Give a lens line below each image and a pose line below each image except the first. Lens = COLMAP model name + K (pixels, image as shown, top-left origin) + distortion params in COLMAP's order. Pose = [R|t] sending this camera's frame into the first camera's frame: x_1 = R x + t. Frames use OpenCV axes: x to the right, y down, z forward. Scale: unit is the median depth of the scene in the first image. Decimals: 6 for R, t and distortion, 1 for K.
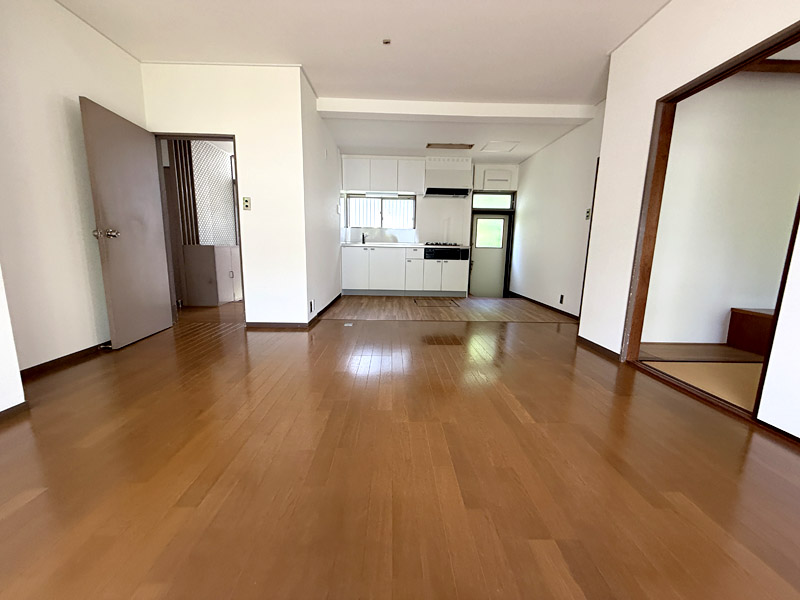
lens RADIAL K [[318.1, 0, 398.3], [0, 318.1, 300.8], [0, 0, 1]] dist [0.002545, -0.000210]
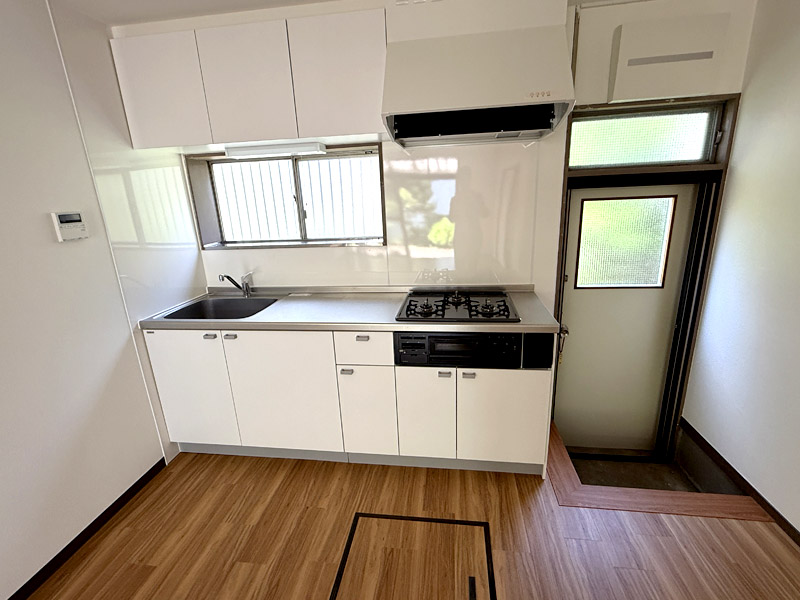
lens RADIAL K [[373.7, 0, 400.2], [0, 373.7, 300.2], [0, 0, 1]] dist [-0.002805, -0.000087]
pose [[0.986143, -0.015331, -0.165189, 0.133263], [0.032890, 0.994024, 0.104091, -0.210645], [0.162606, -0.108081, 0.980754, 0.614426]]
